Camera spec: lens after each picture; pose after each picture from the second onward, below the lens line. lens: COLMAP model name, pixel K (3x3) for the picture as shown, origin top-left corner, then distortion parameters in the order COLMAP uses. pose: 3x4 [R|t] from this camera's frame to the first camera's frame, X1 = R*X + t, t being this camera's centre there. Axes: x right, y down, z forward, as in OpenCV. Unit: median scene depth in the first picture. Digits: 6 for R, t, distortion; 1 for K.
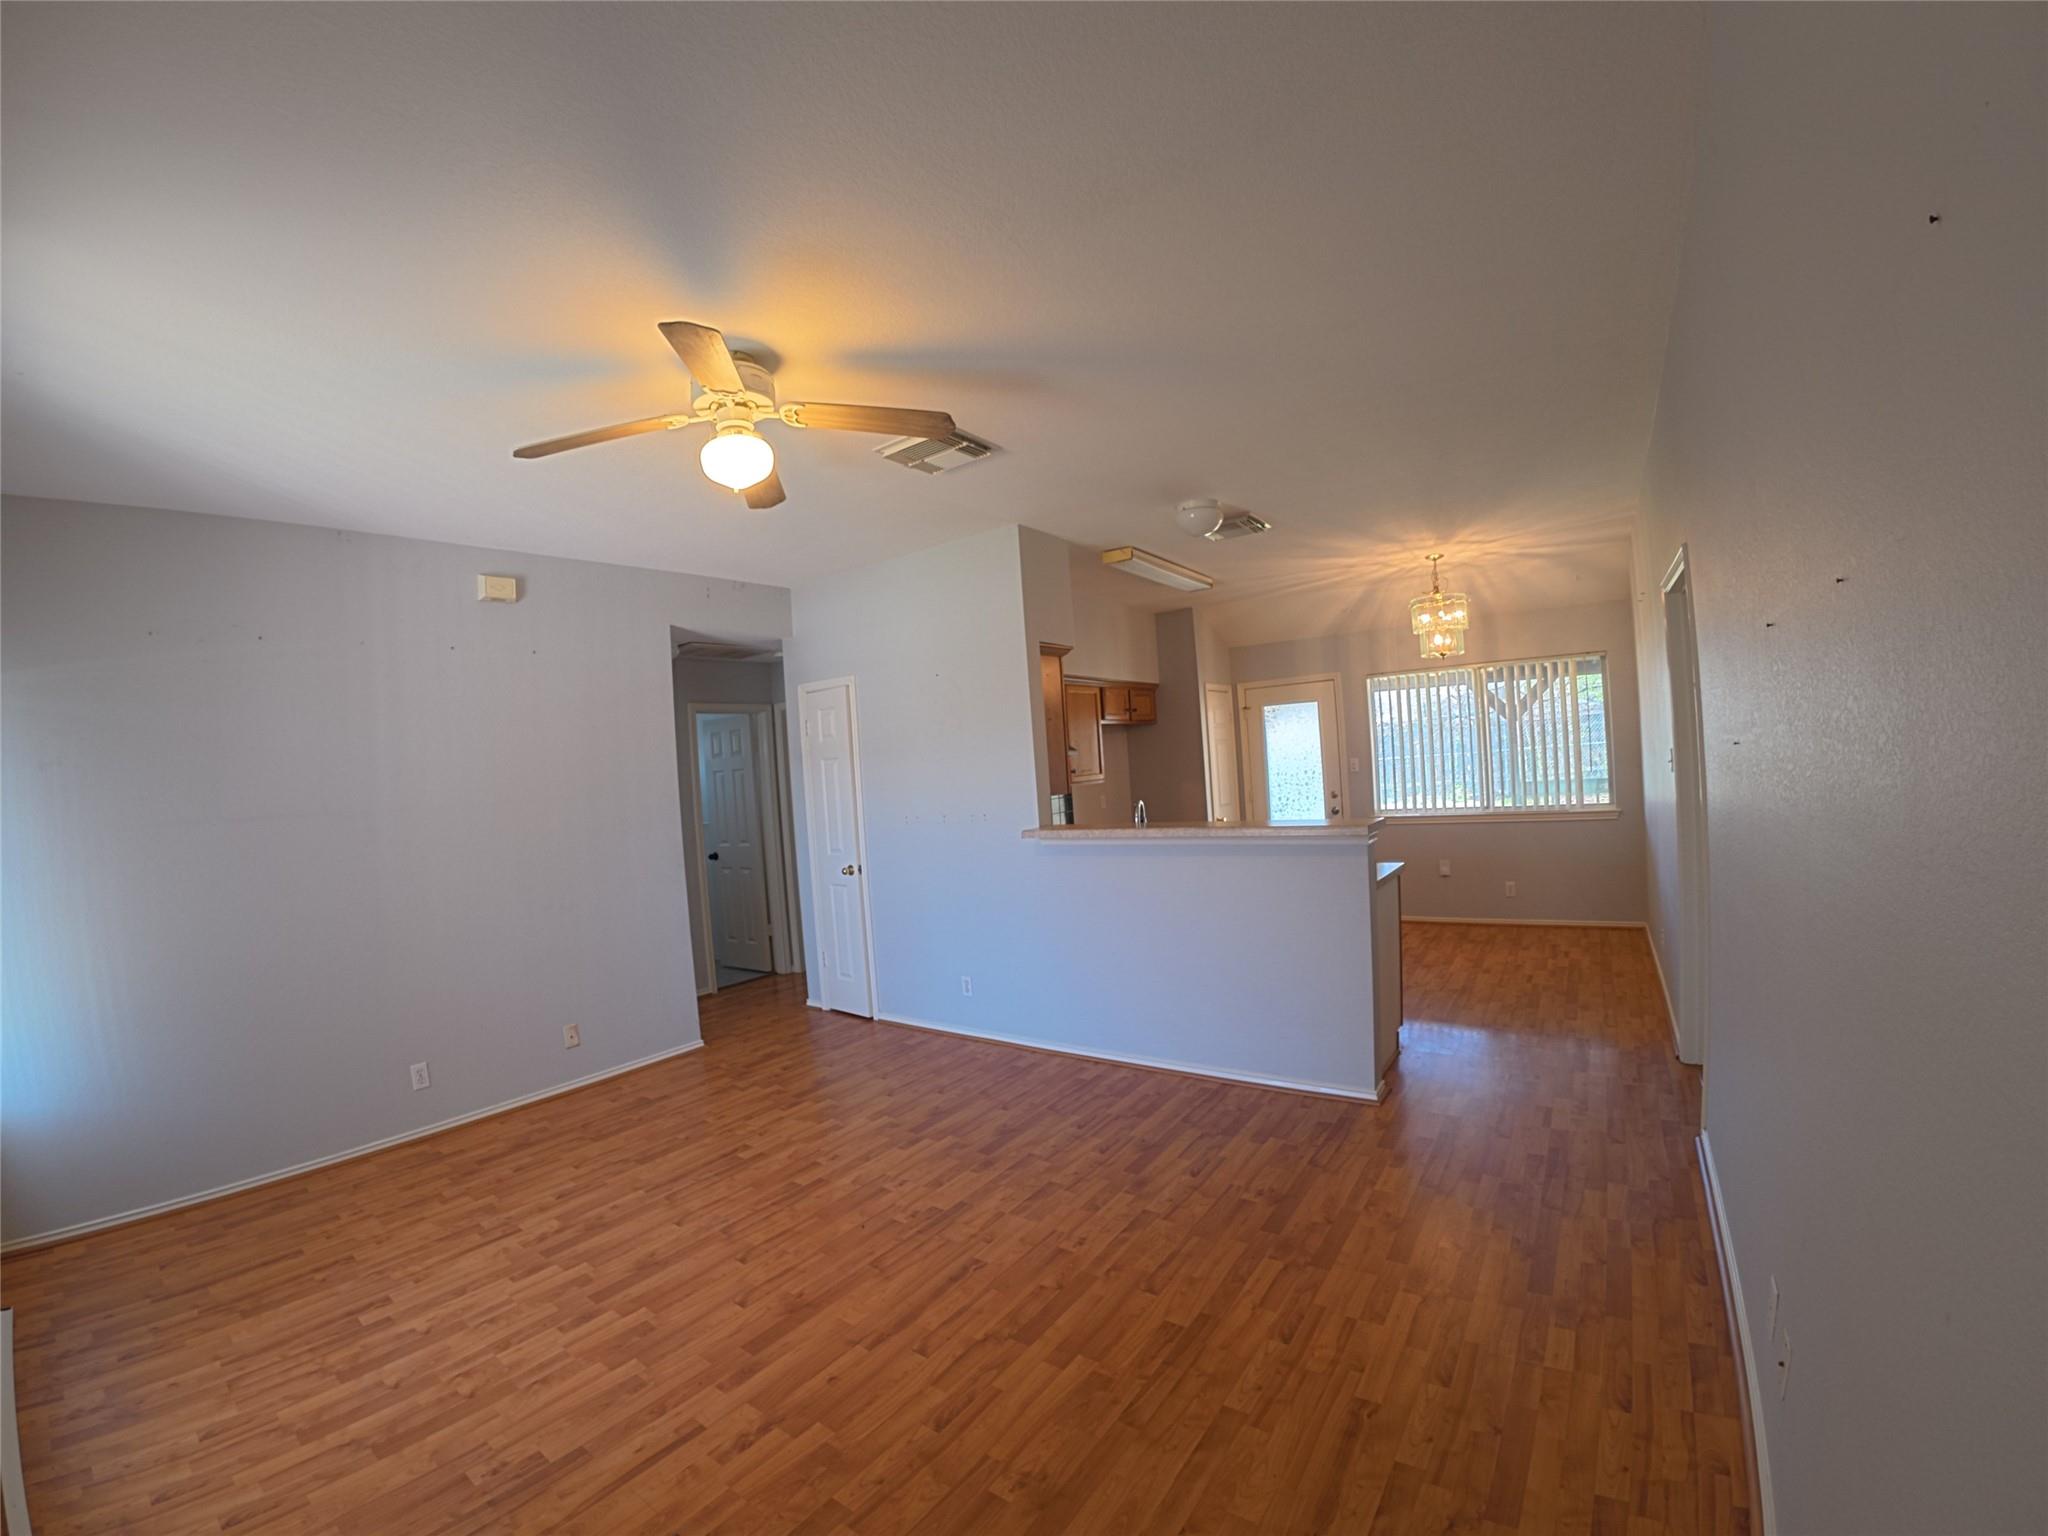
lens RADIAL K [[861.8, 0, 1046.9], [0, 861.8, 774.5], [0, 0, 1]] dist [-0.109535, 0.010232]
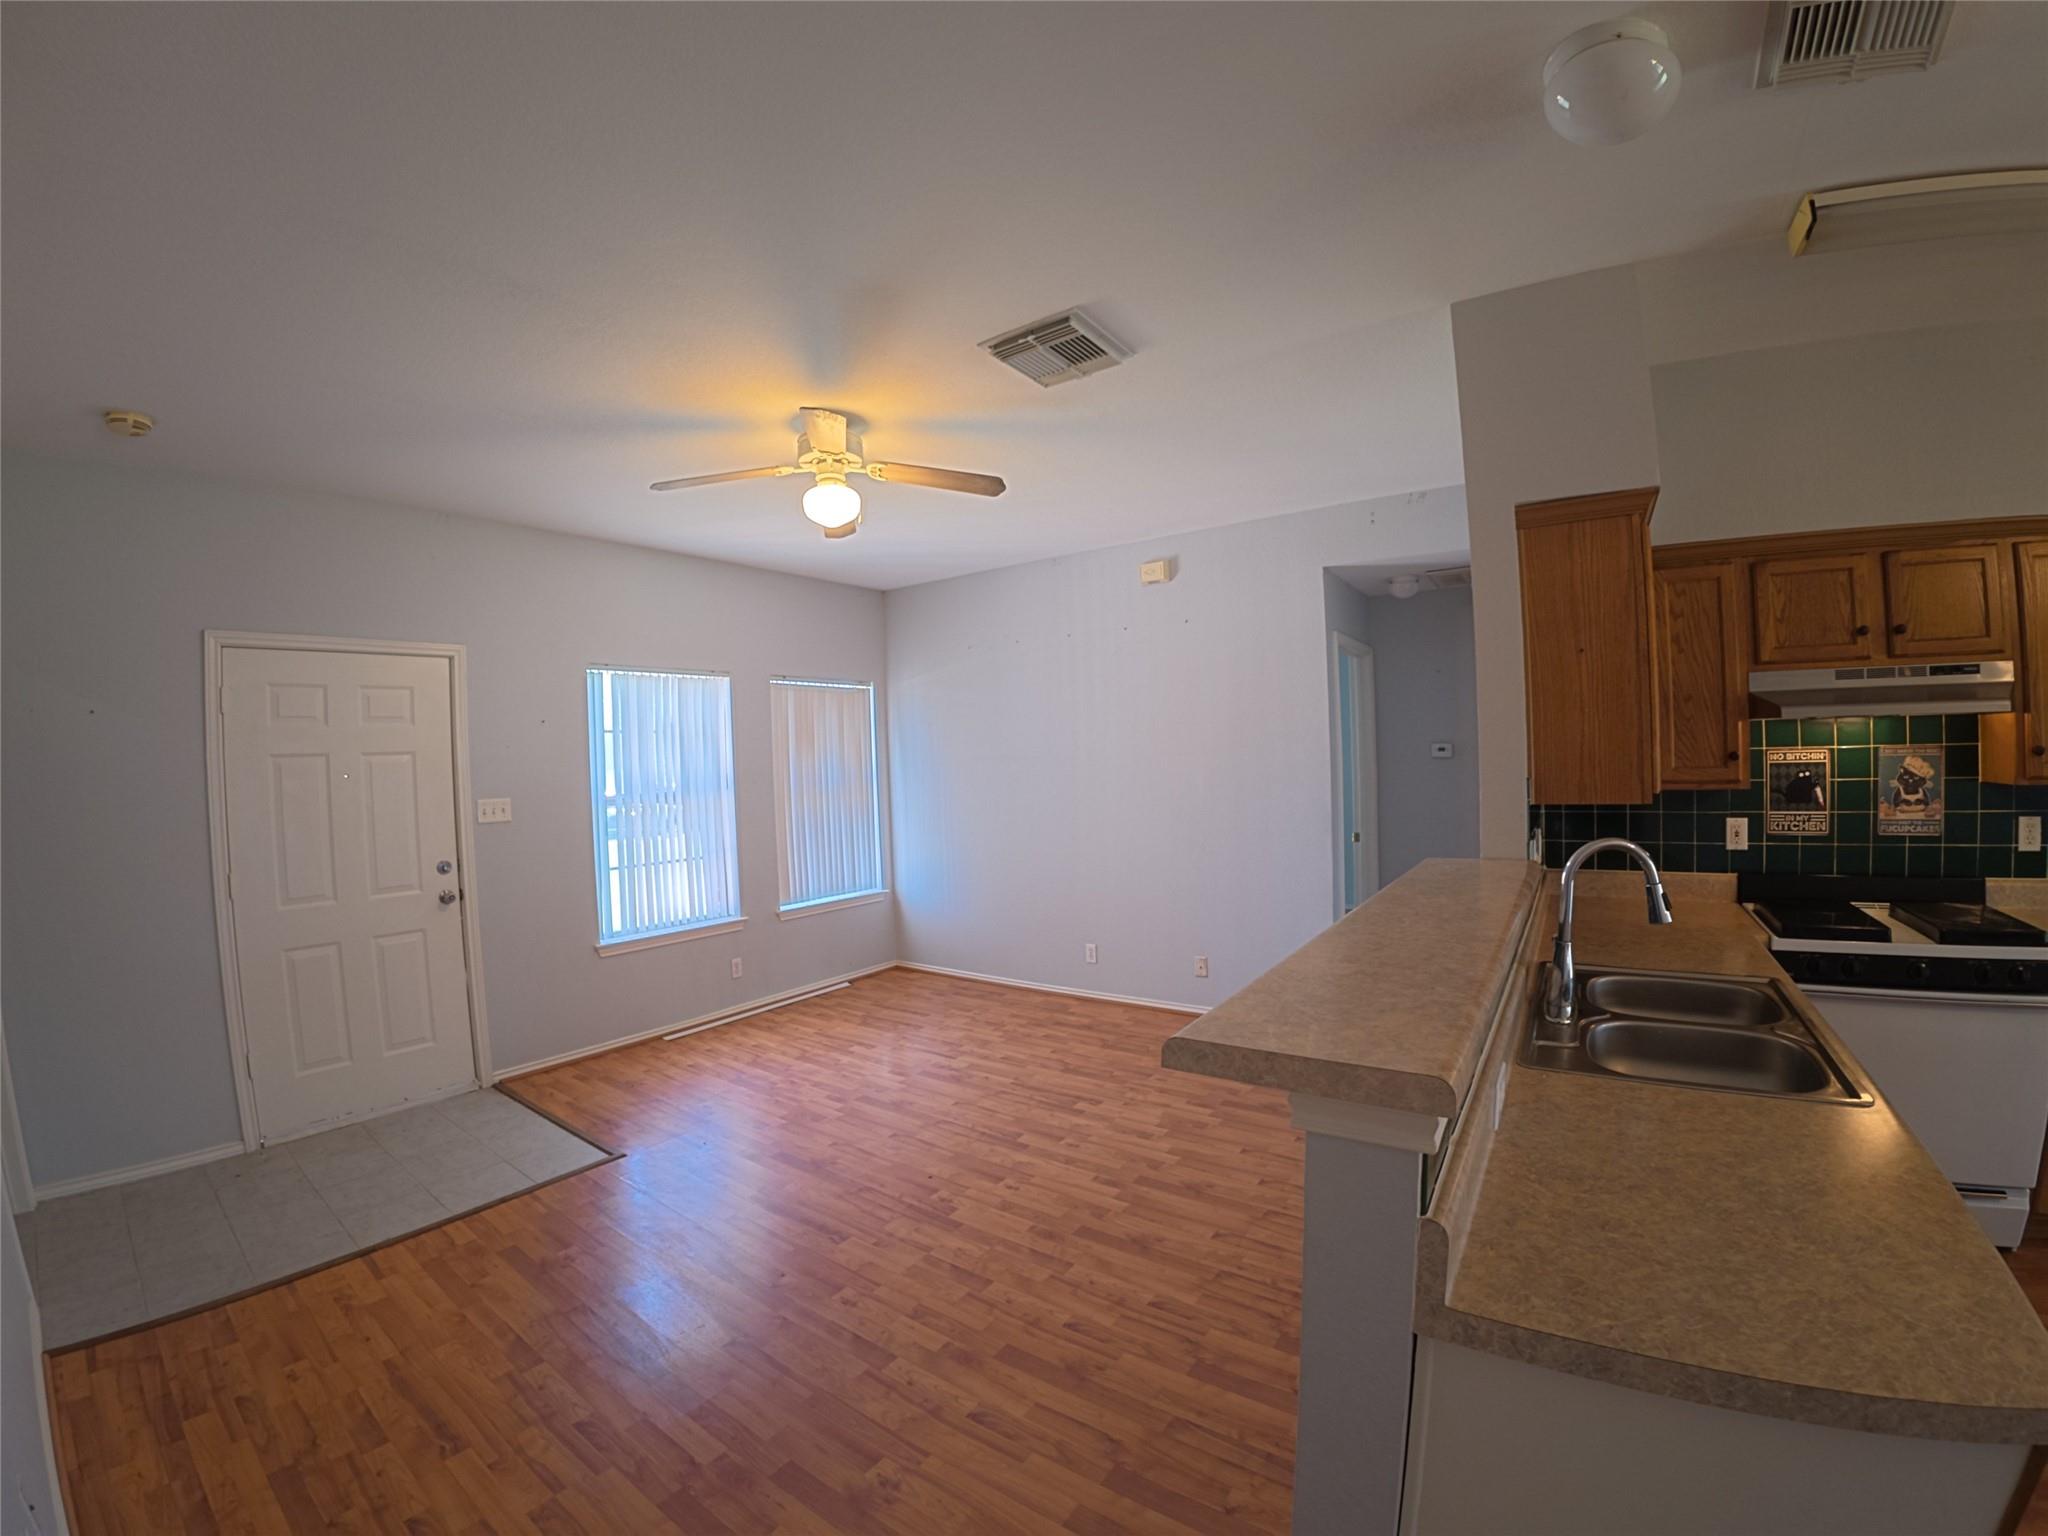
lens RADIAL K [[821.3, 0, 1027.0], [0, 821.3, 774.4], [0, 0, 1]] dist [-0.108568, 0.009682]
pose [[-0.026727, 0.075329, -0.996800, 0.790063], [0.029138, 0.996792, 0.074547, -0.065185], [0.999218, -0.027053, -0.028836, 1.168608]]
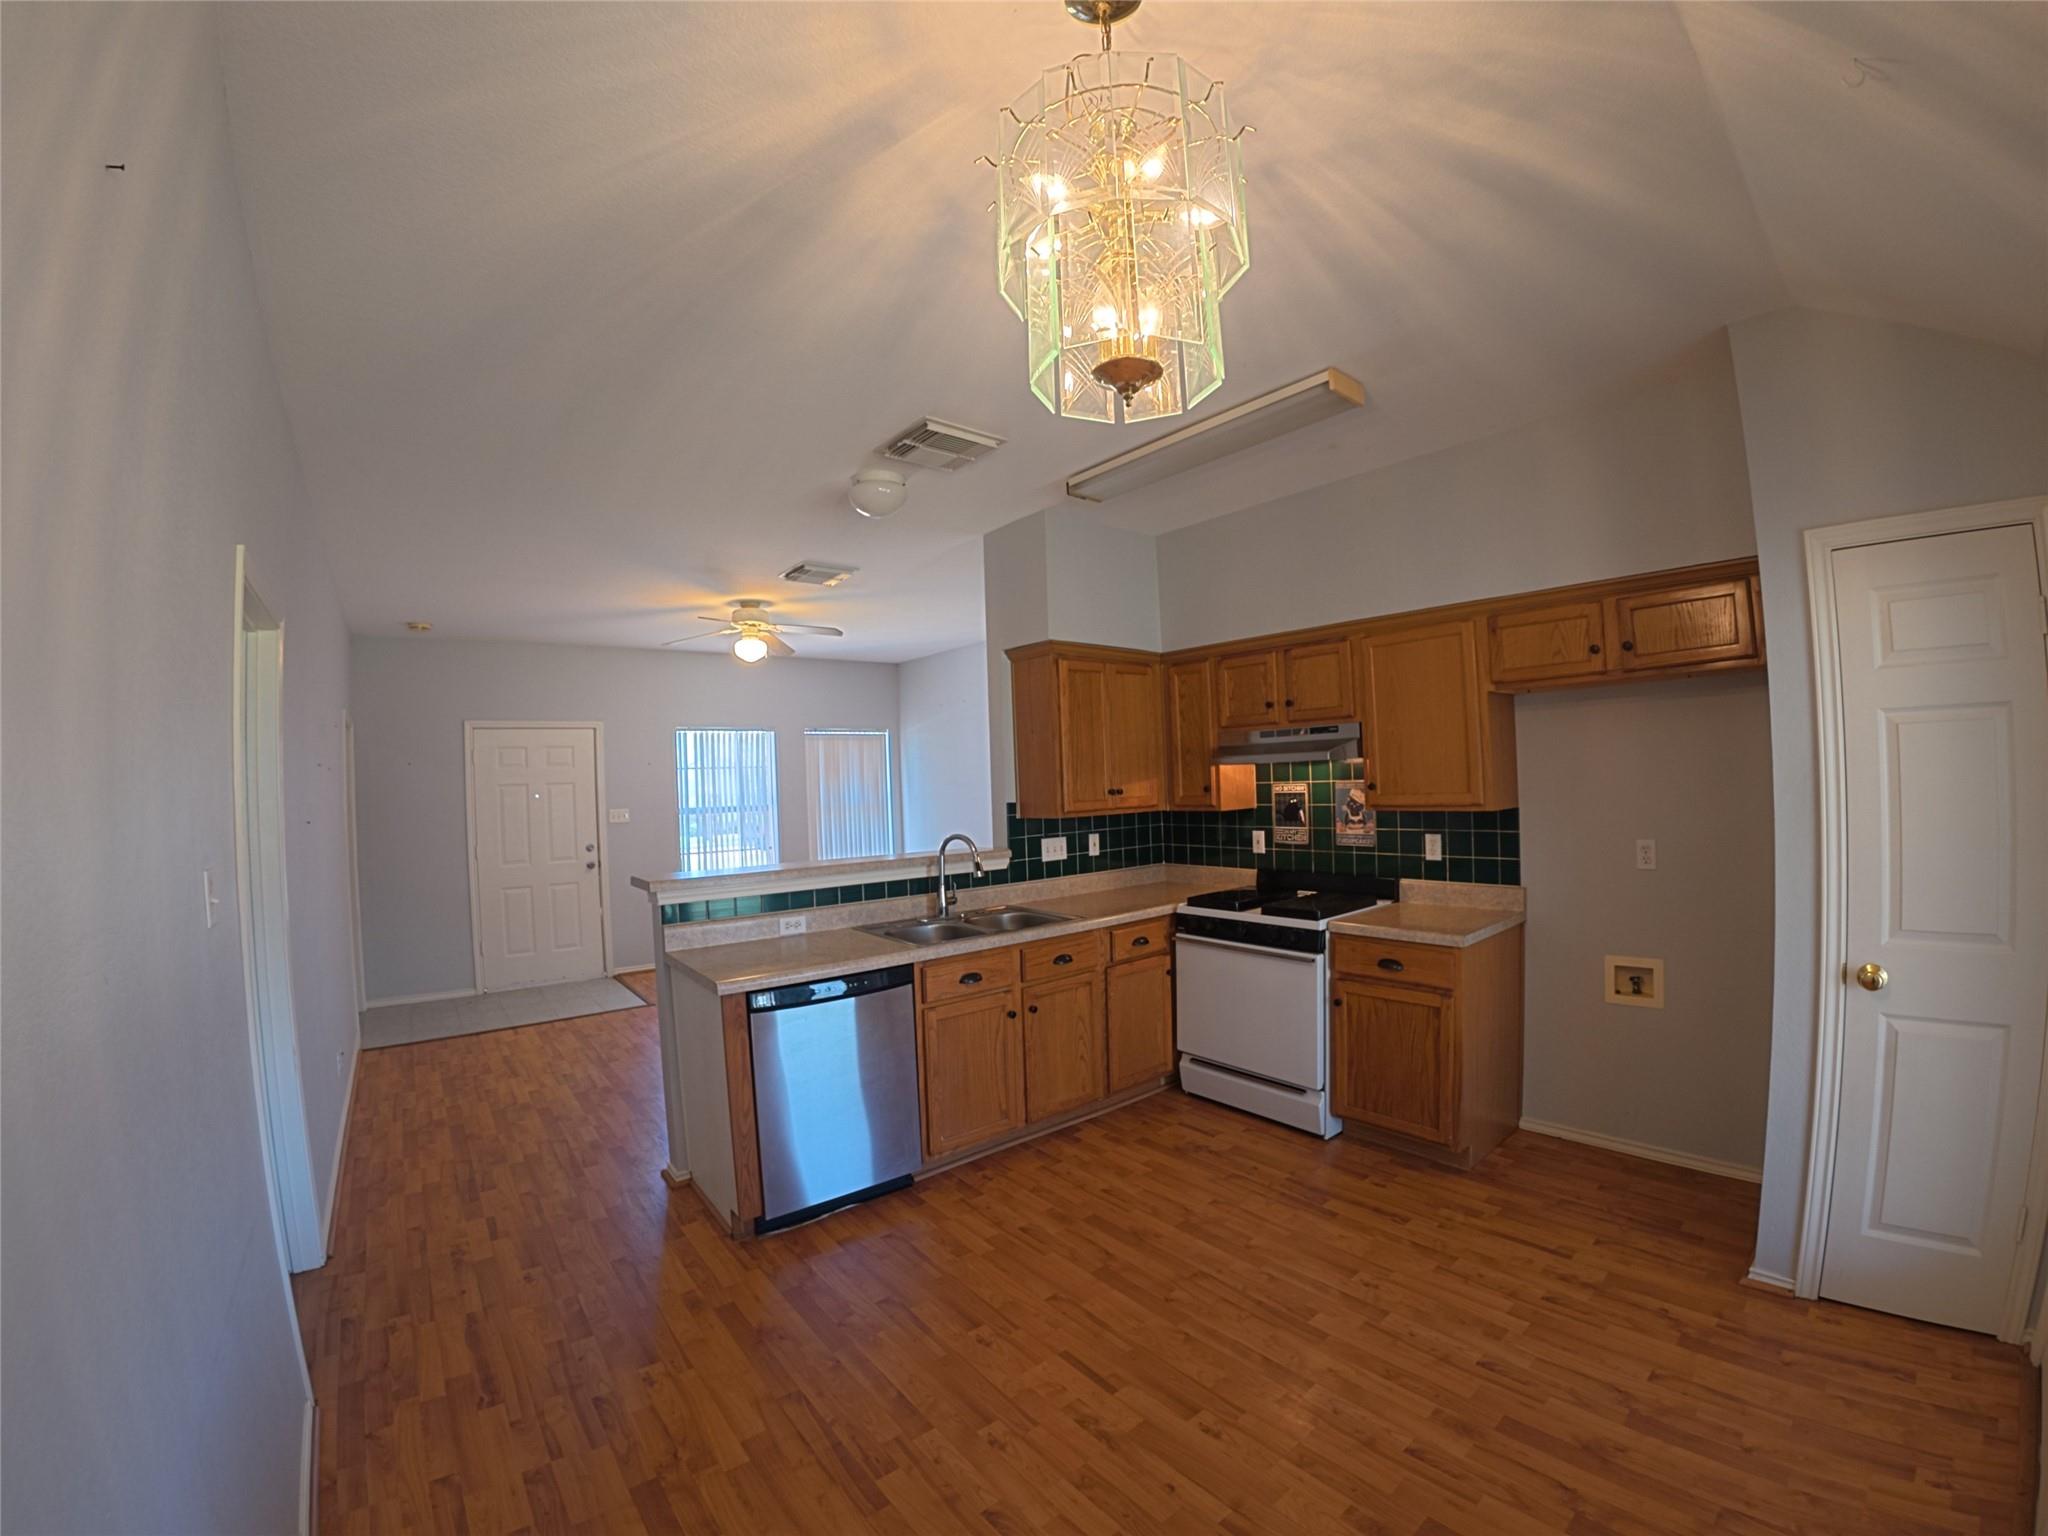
lens RADIAL K [[861.8, 0, 1046.9], [0, 861.8, 774.5], [0, 0, 1]] dist [-0.109535, 0.010232]
pose [[-0.307683, 0.056102, -0.949834, 1.452506], [0.045975, 0.997971, 0.044053, -0.104345], [0.950378, -0.030114, -0.309638, 2.205200]]
